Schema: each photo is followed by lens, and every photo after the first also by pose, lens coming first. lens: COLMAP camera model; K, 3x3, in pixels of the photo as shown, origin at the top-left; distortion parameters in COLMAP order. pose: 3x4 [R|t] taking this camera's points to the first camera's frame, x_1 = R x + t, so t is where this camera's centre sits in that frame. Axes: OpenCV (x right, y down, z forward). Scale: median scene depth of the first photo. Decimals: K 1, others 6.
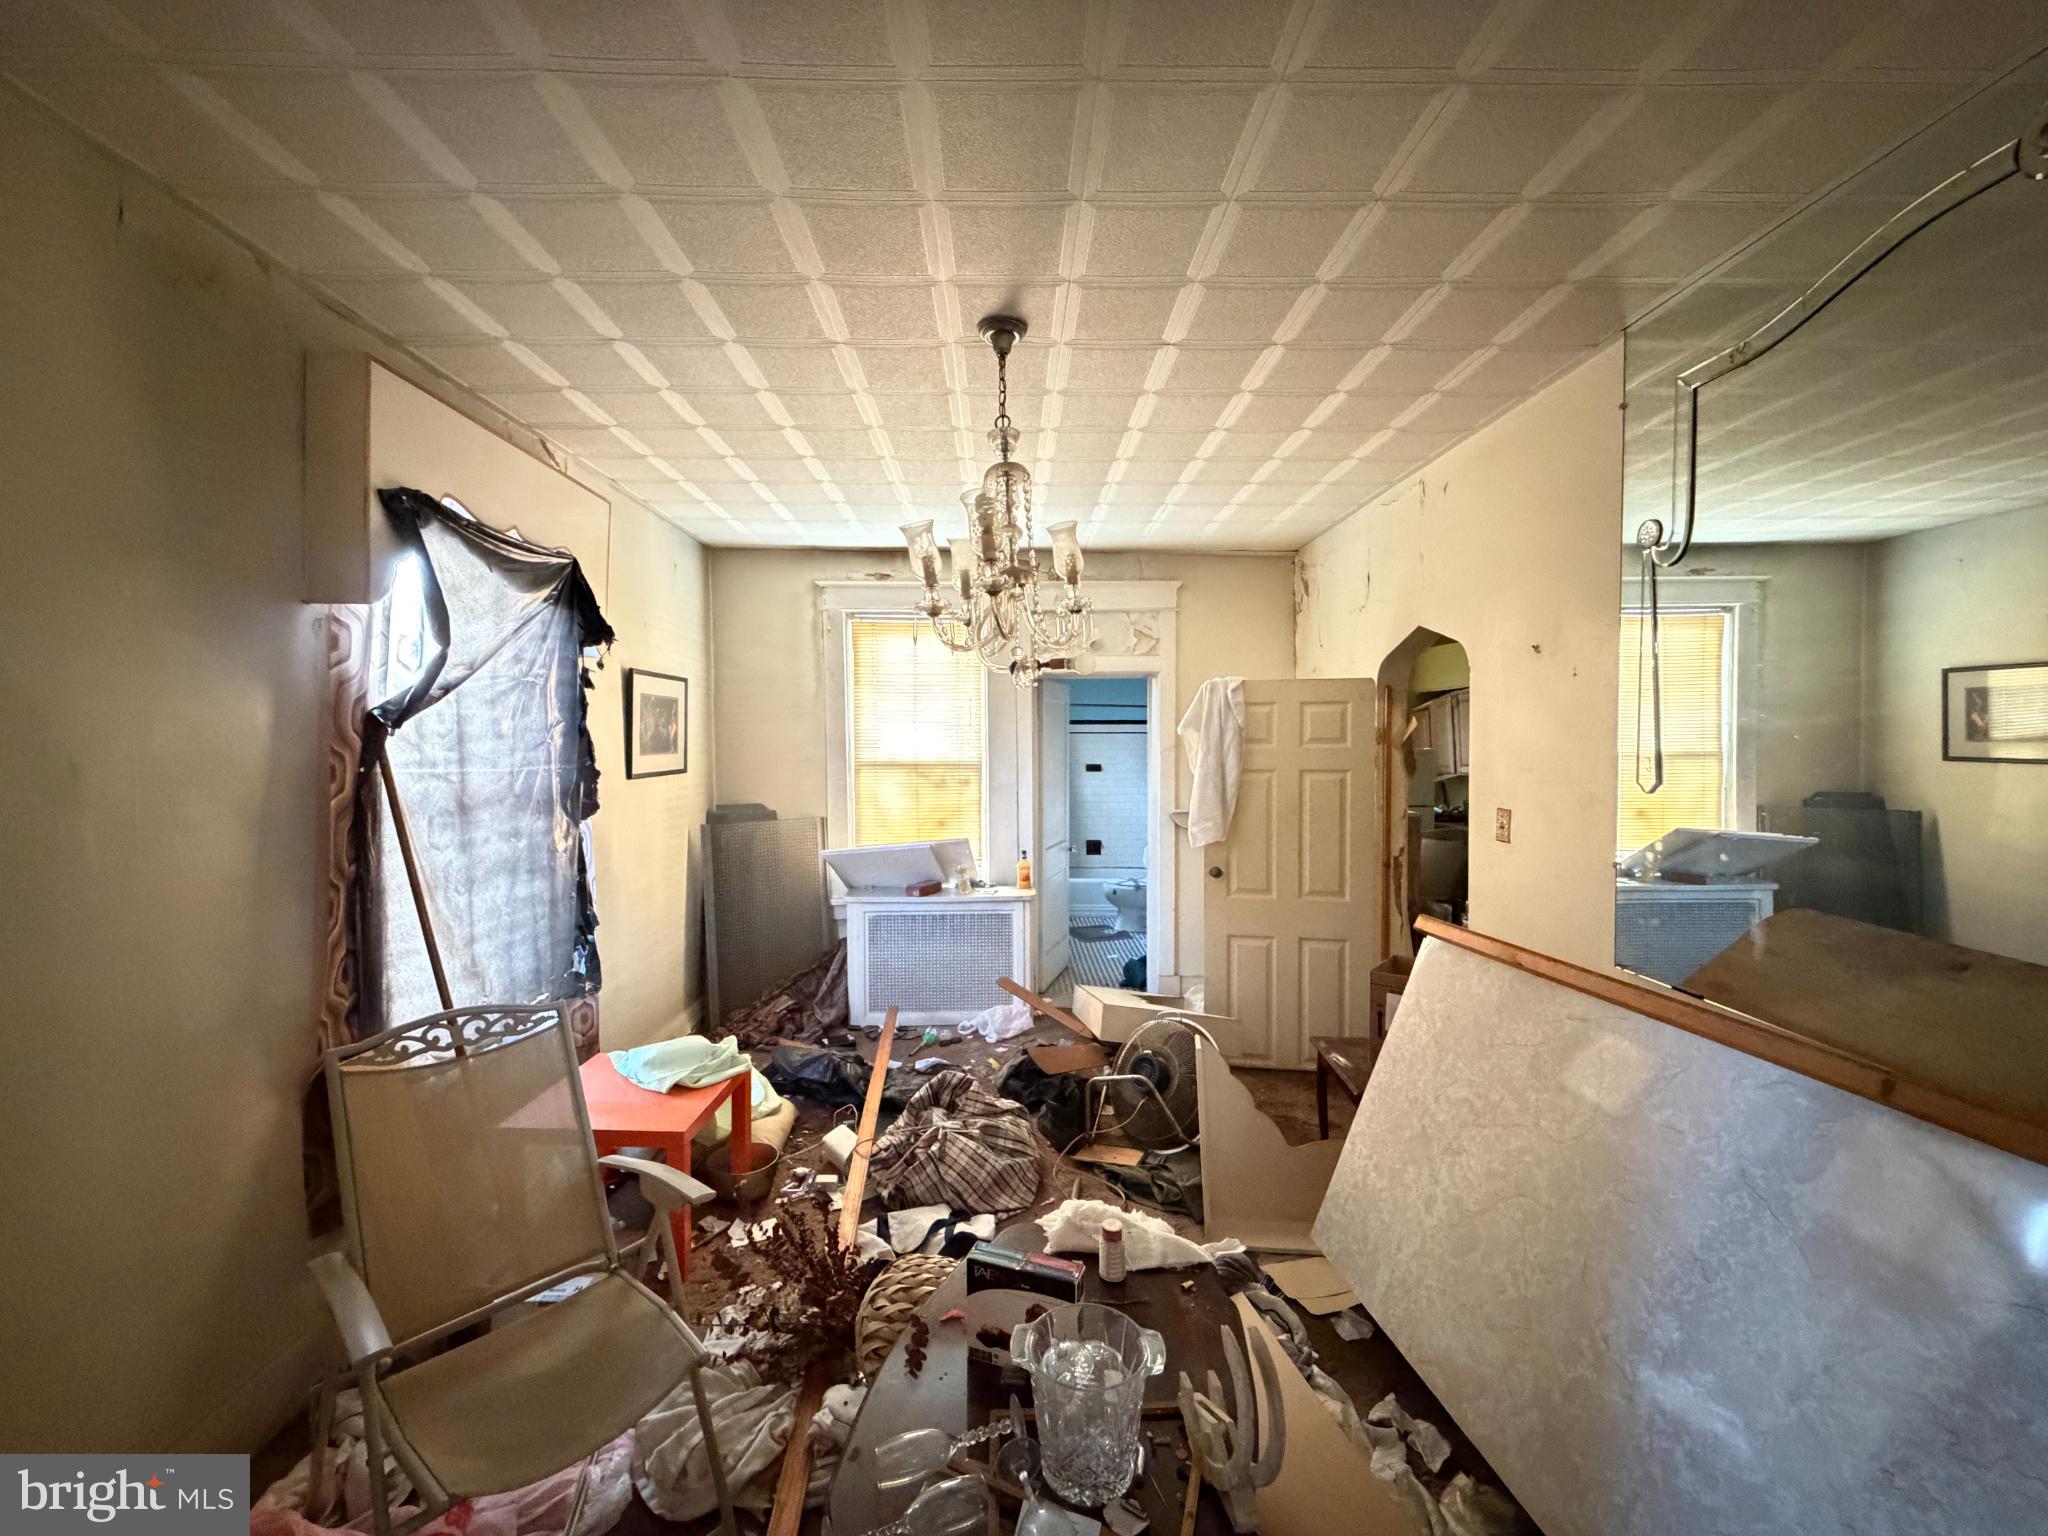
lens RADIAL K [[811.7, 0, 1020.1], [0, 811.7, 774.4], [0, 0, 1]] dist [0.000514, -0.000021]
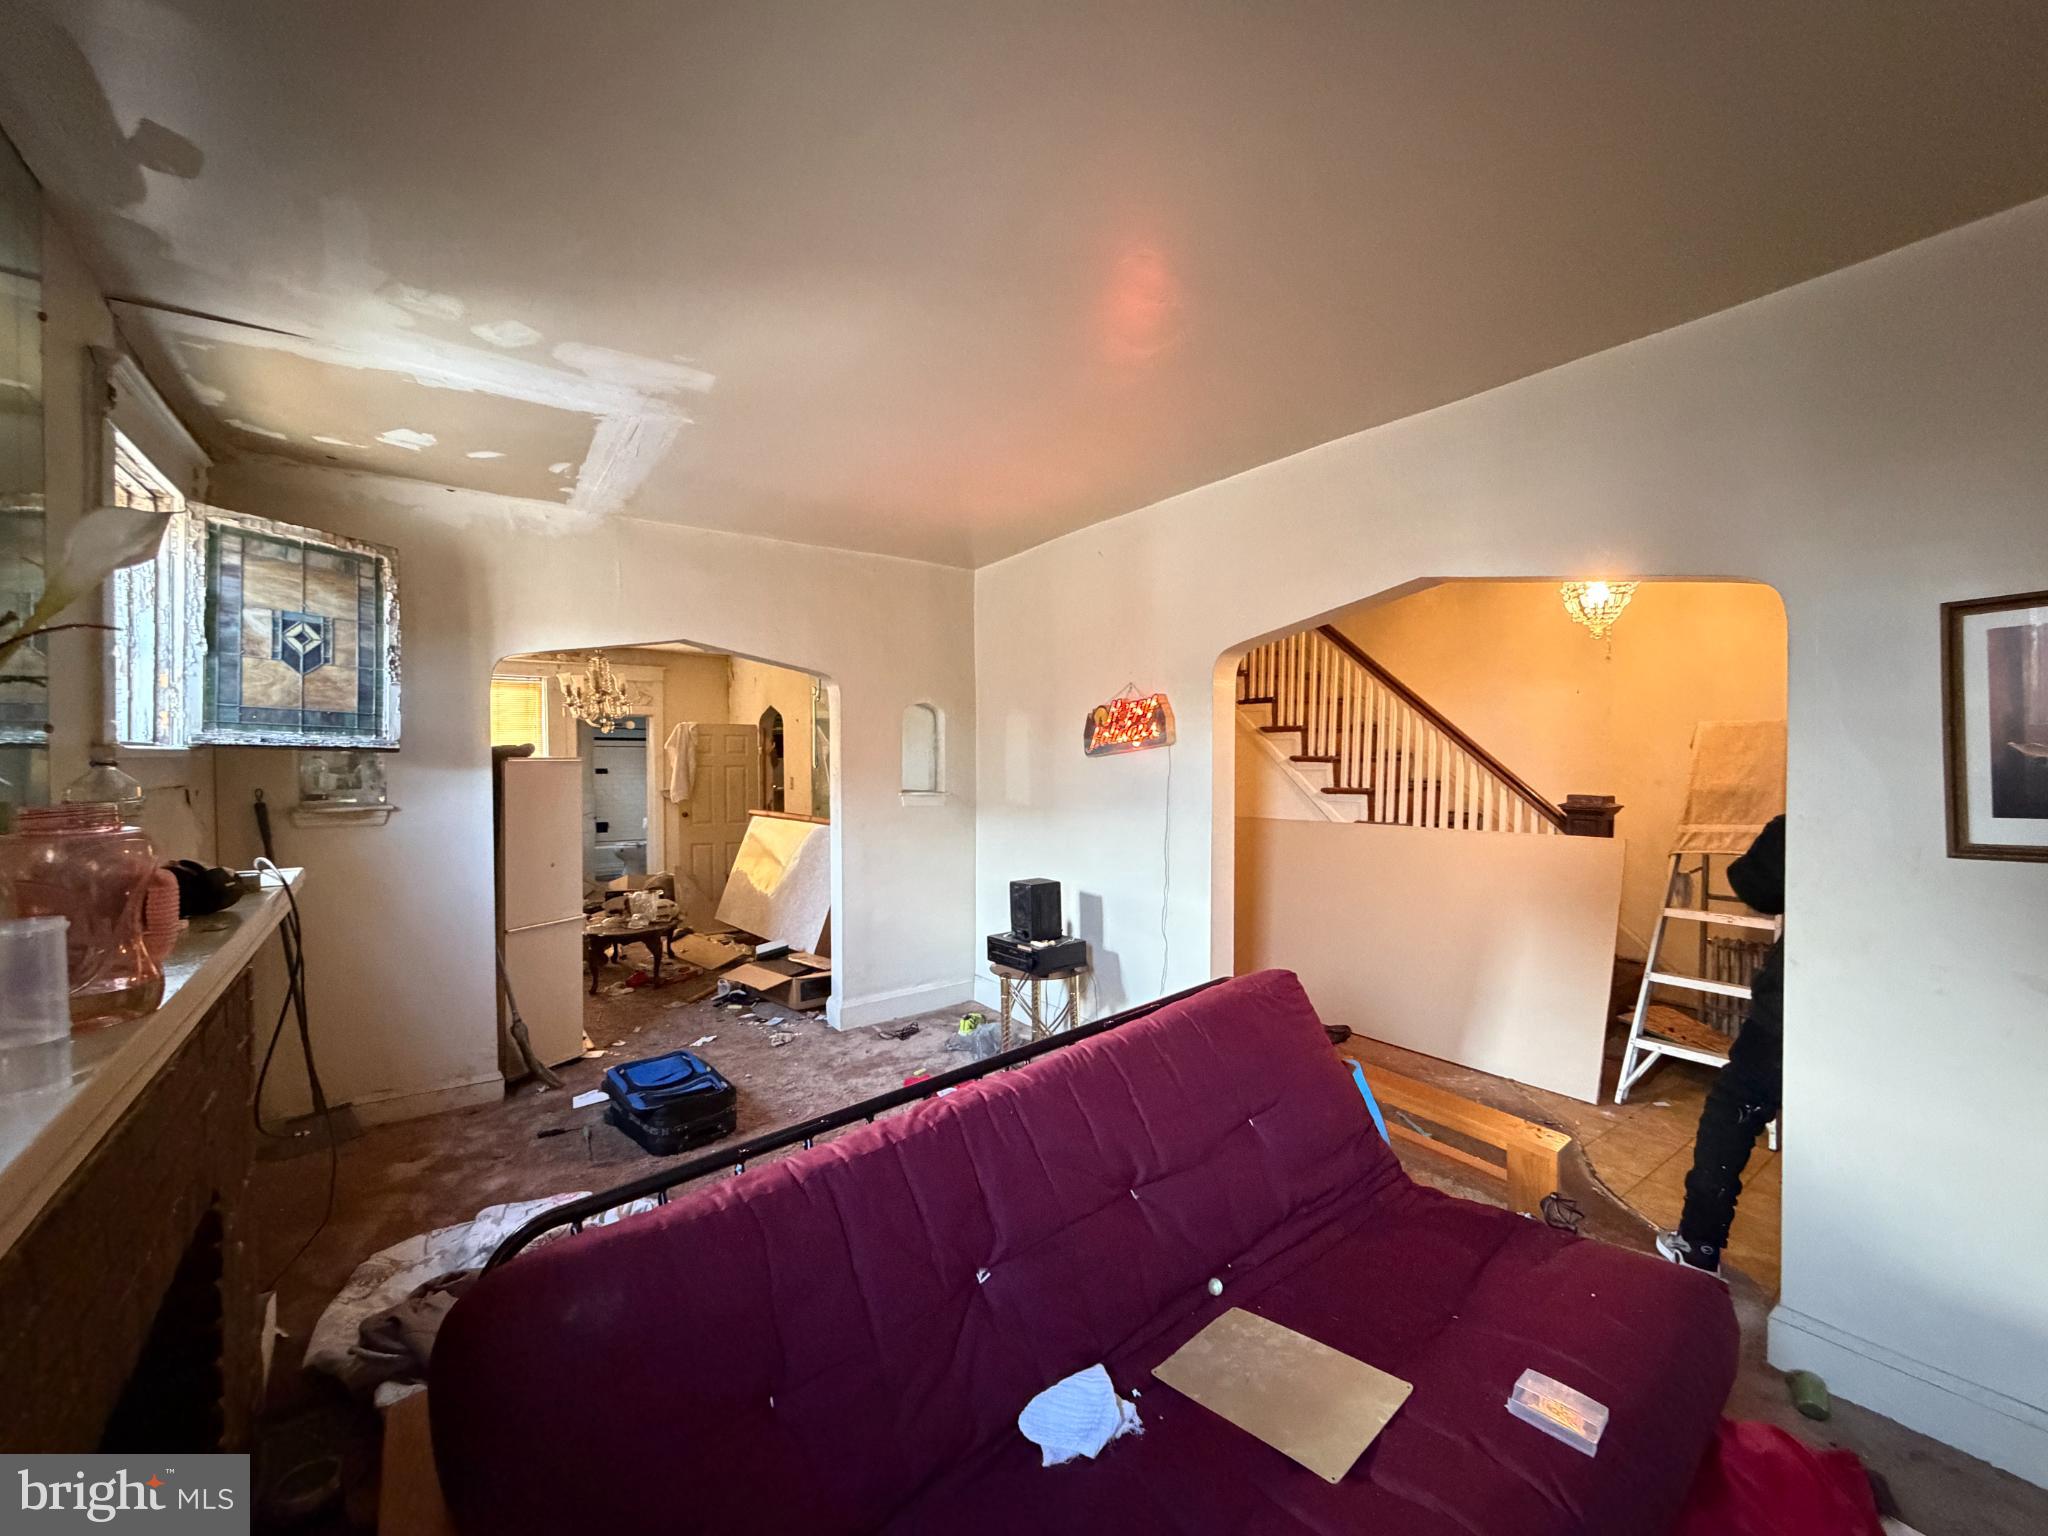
lens RADIAL K [[811.7, 0, 1020.1], [0, 811.7, 774.4], [0, 0, 1]] dist [0.000514, -0.000021]
pose [[0.822908, -0.007249, 0.568128, -0.212745], [0.017118, 0.999781, -0.012038, 0.050561], [-0.567917, 0.019632, 0.822852, -1.095818]]
